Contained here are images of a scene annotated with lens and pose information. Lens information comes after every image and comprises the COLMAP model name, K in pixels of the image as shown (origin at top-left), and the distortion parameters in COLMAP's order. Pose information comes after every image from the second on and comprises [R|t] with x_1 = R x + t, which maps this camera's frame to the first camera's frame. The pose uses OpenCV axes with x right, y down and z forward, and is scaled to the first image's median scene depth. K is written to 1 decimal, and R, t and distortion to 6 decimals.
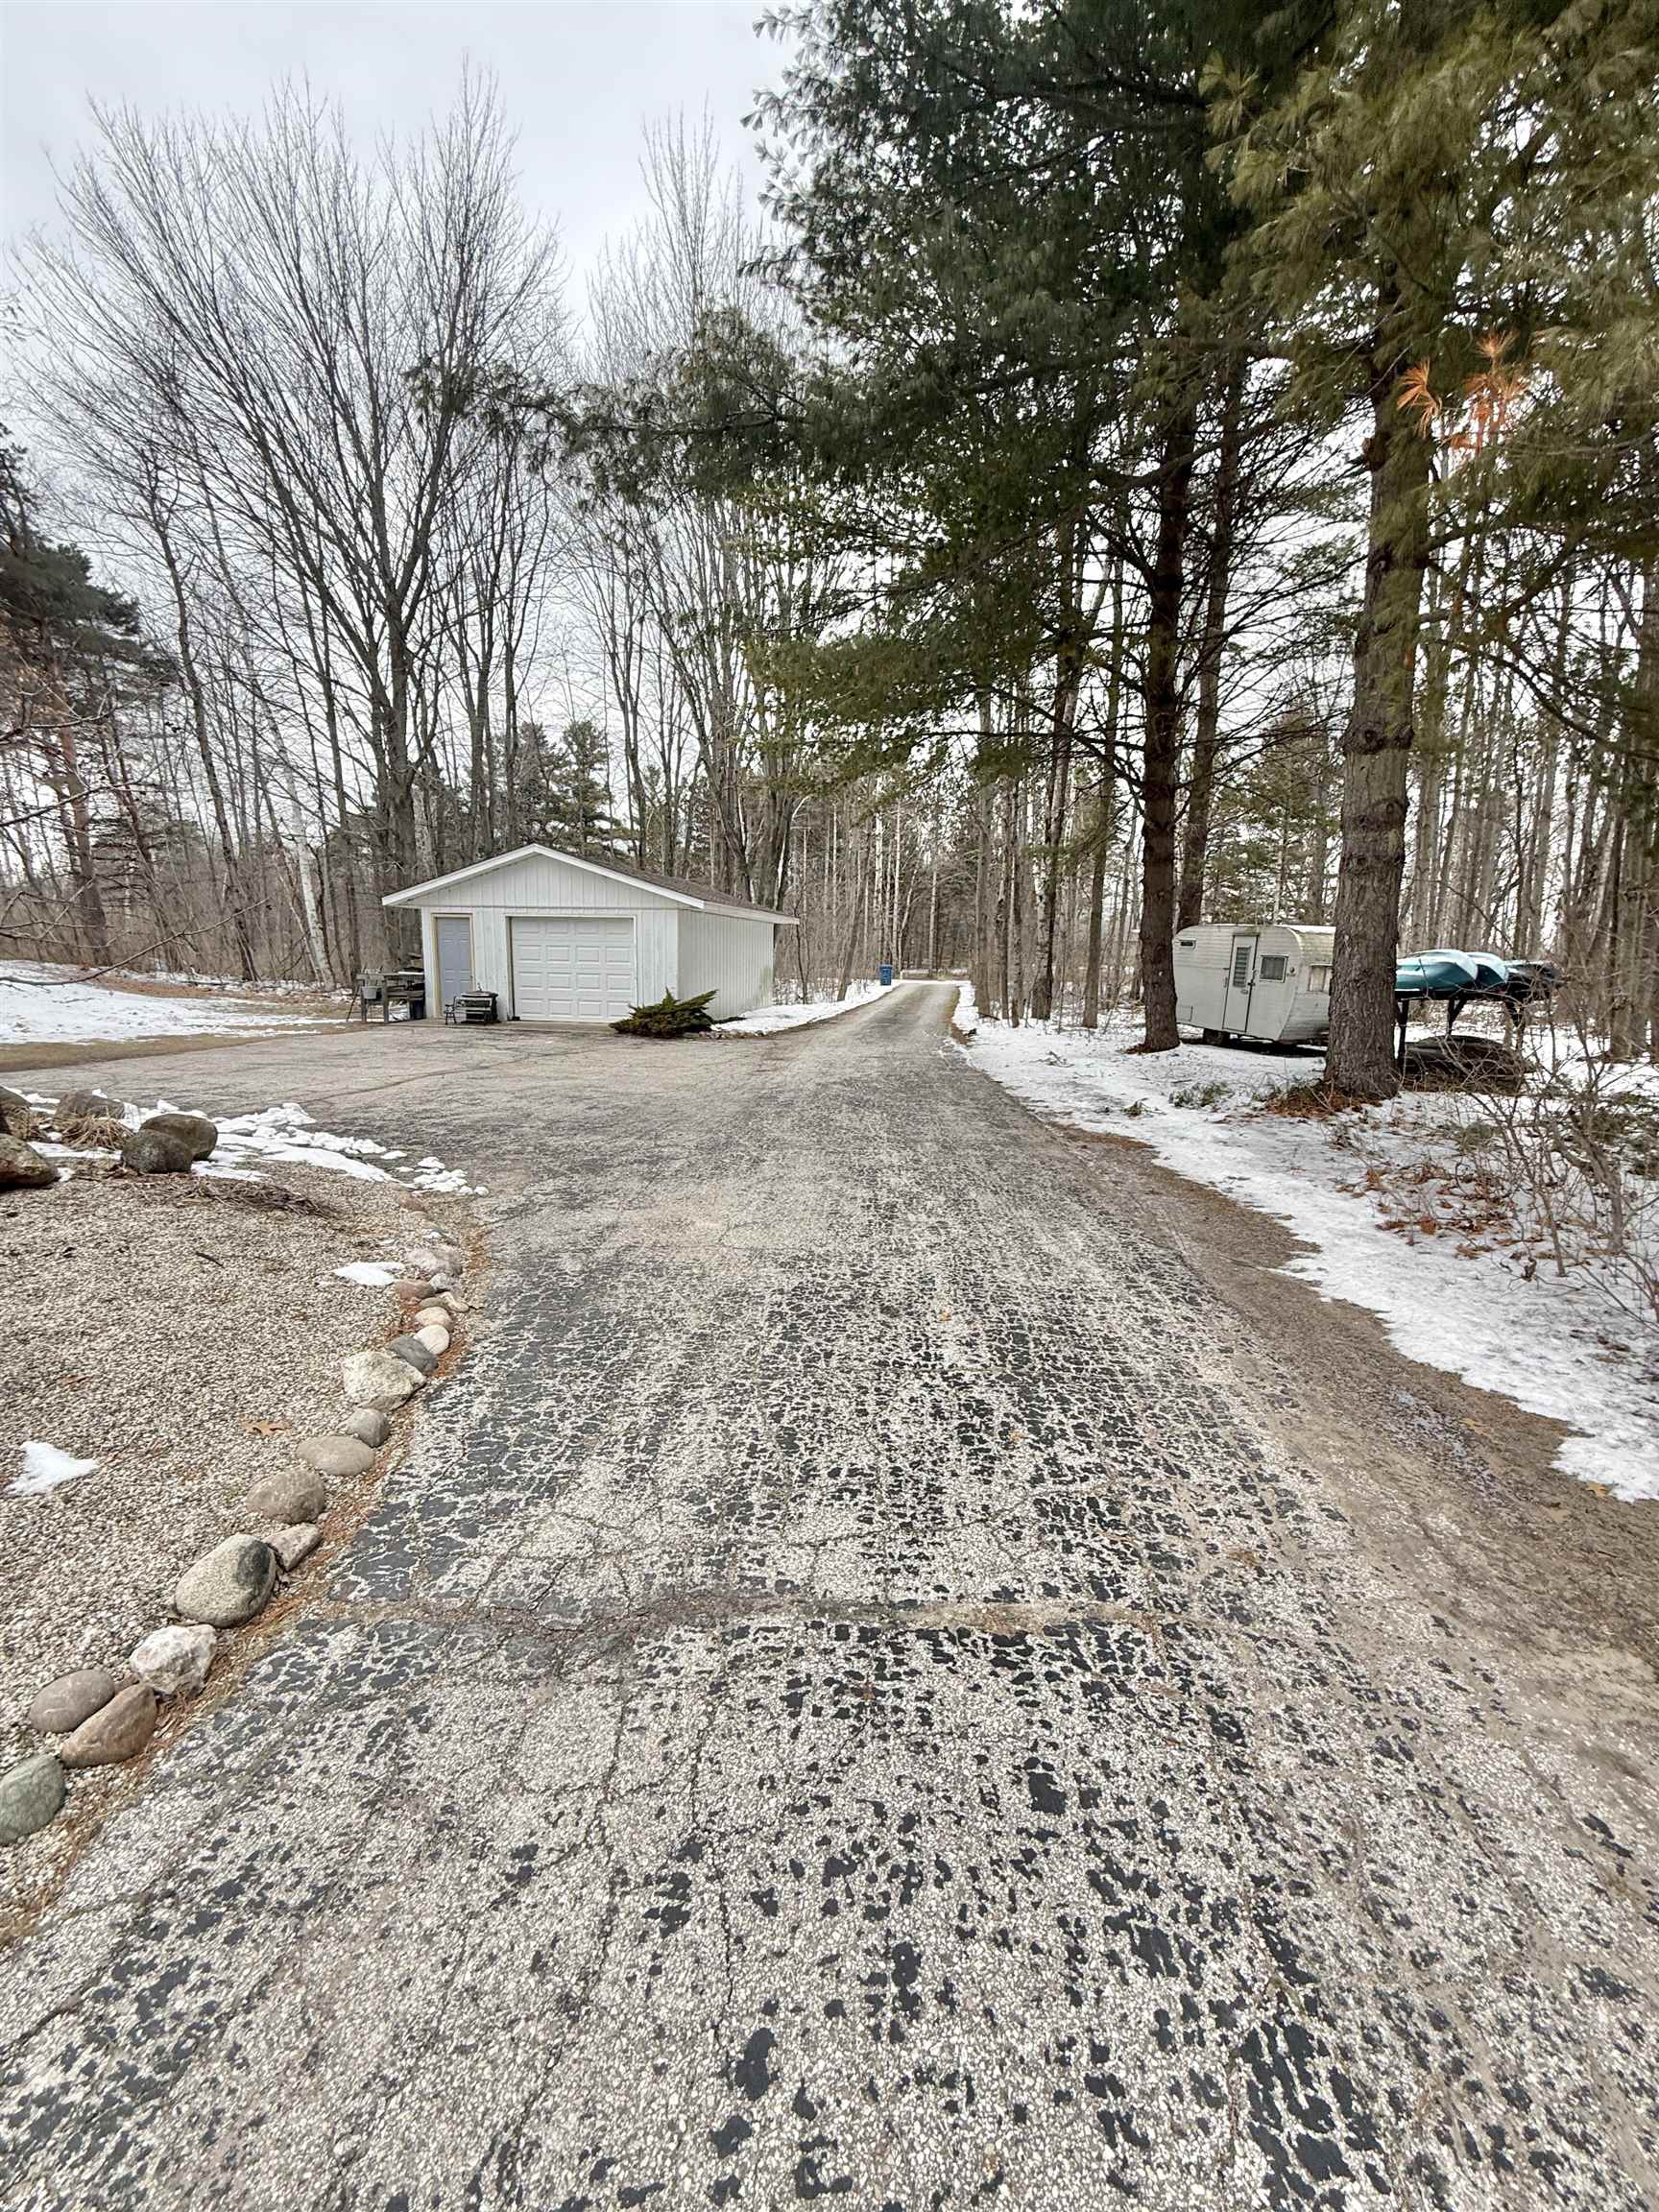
lens RADIAL K [[885.0, 0, 833.5], [0, 885.0, 1103.8], [0, 0, 1]] dist [0.003442, 0.000134]
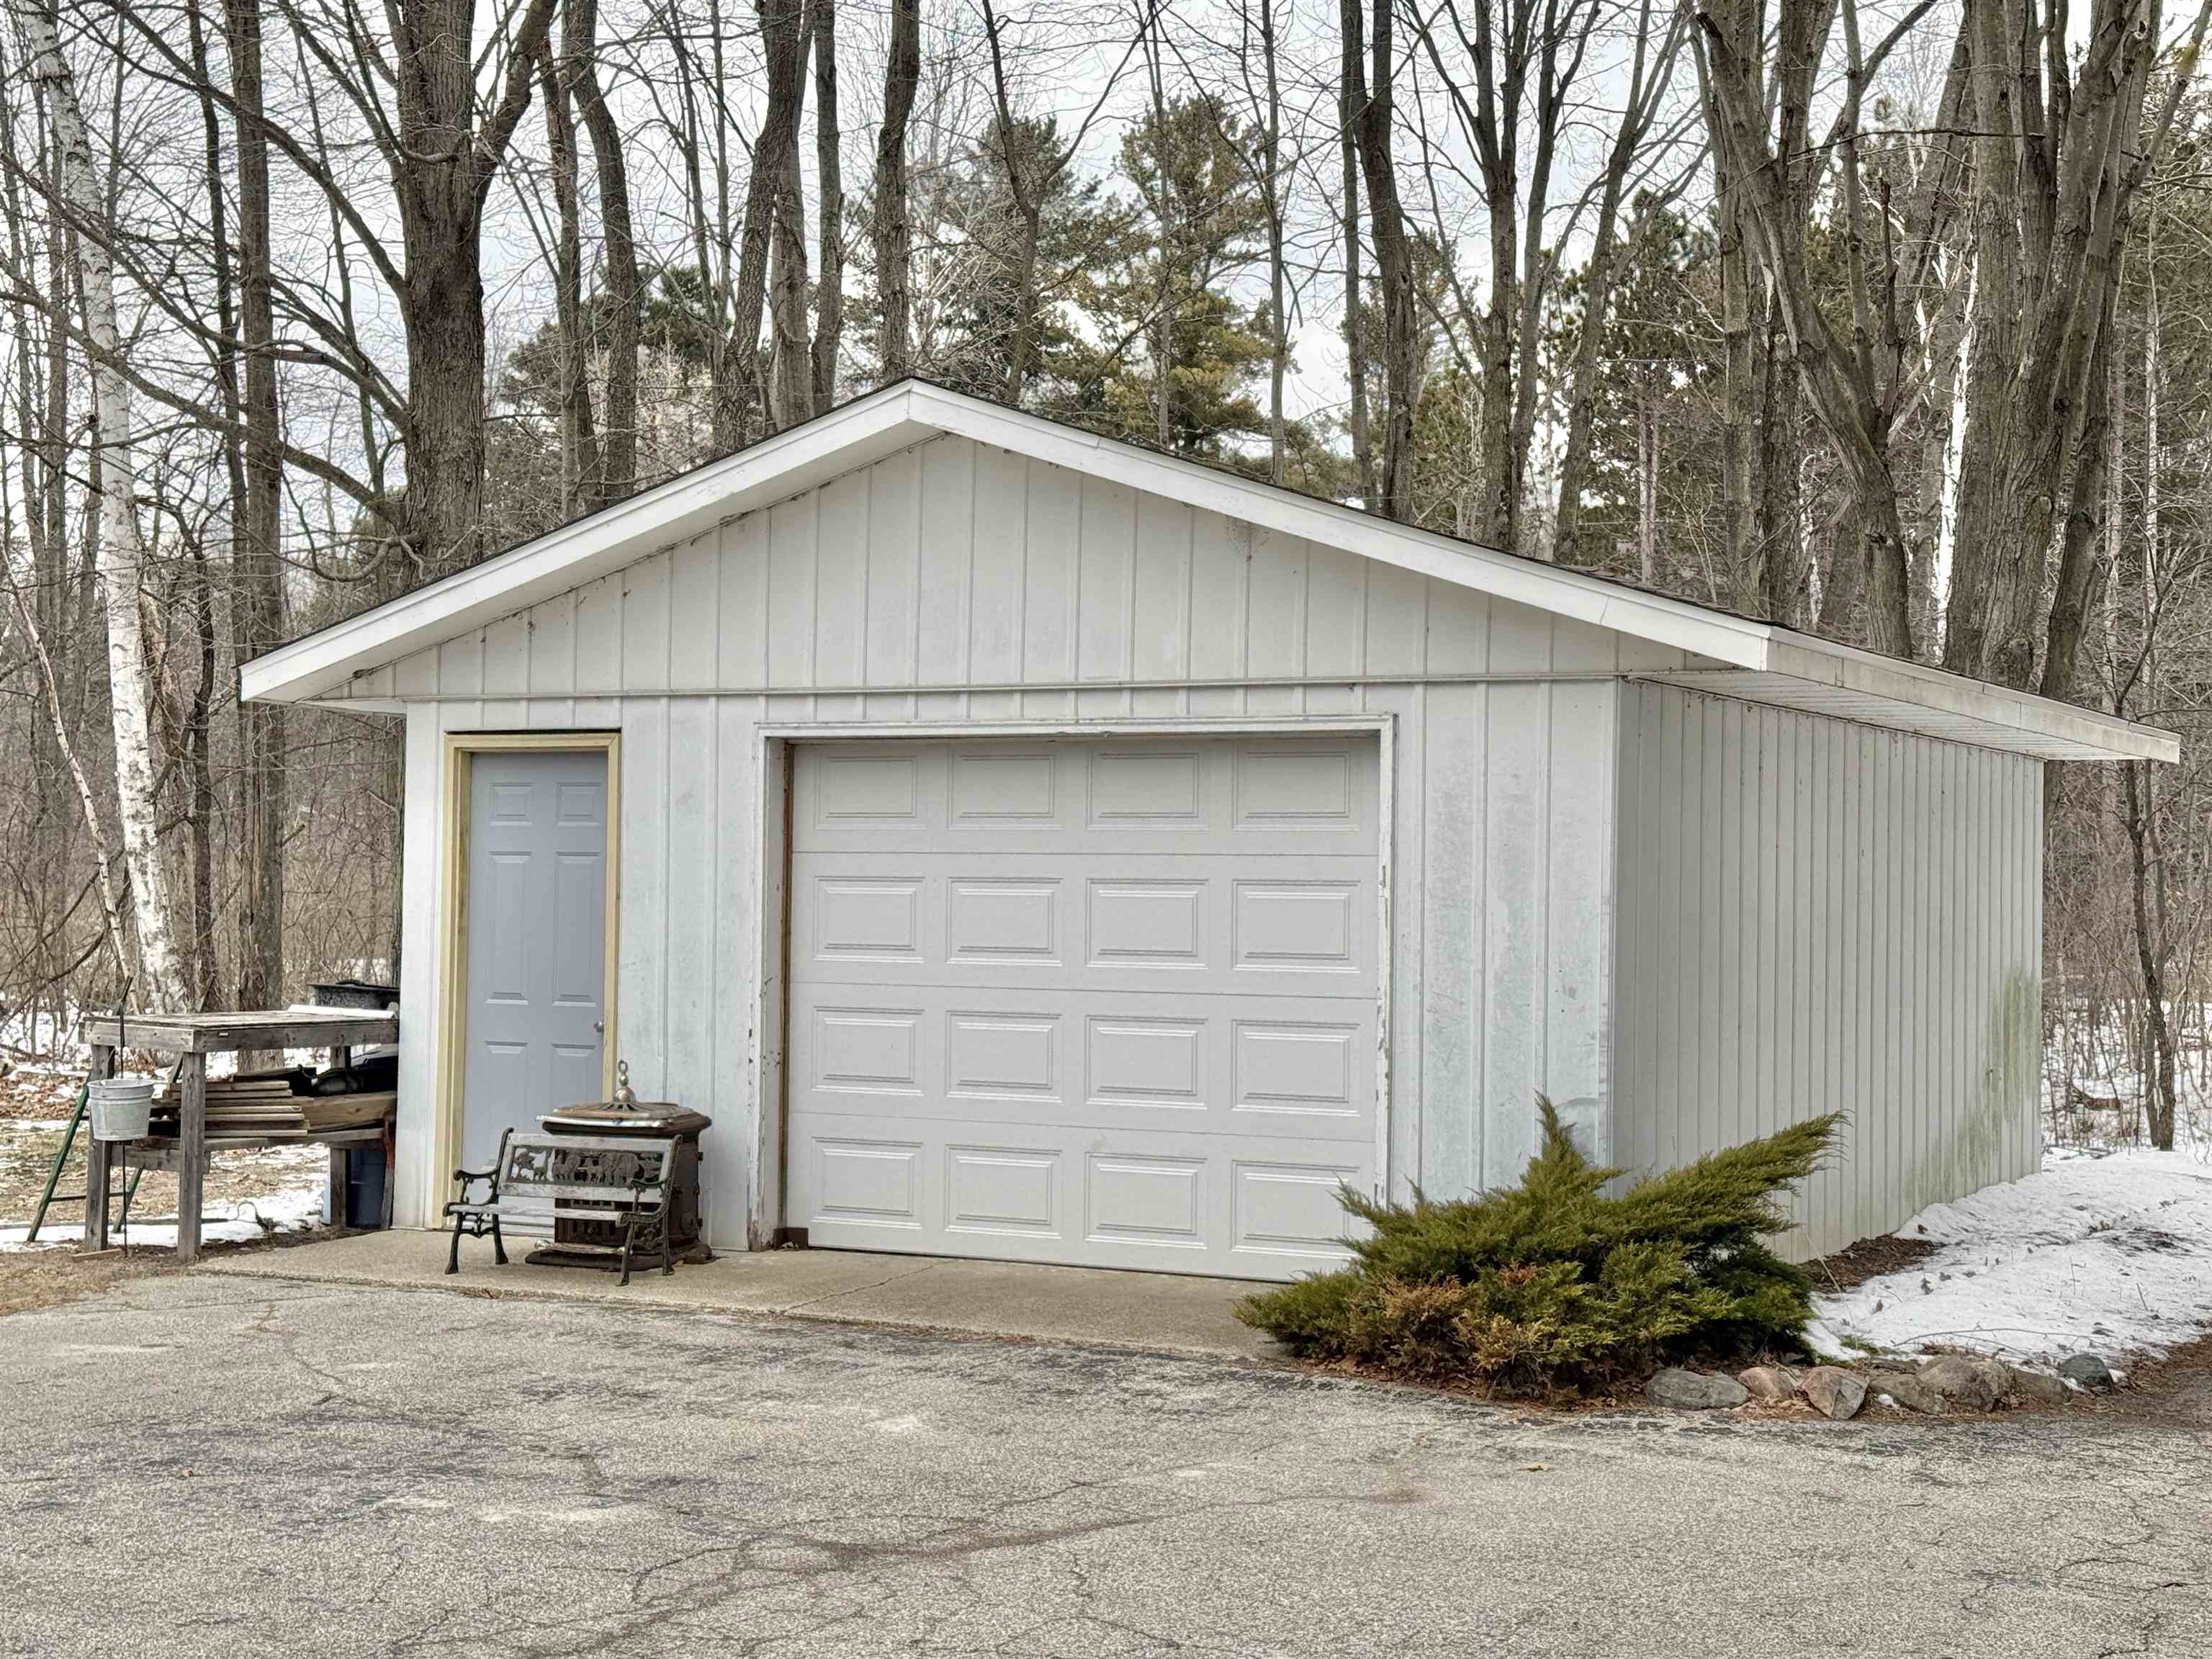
lens RADIAL K [[3174.5, 0, 1106.5], [0, 3174.5, 831.1], [0, 0, 1]] dist [-0.017231, 0.000000]
pose [[0.957636, -0.012300, -0.287717, -0.082192], [-0.042271, 0.982262, -0.182687, -0.058536], [0.284861, 0.187110, 0.940130, 0.328121]]
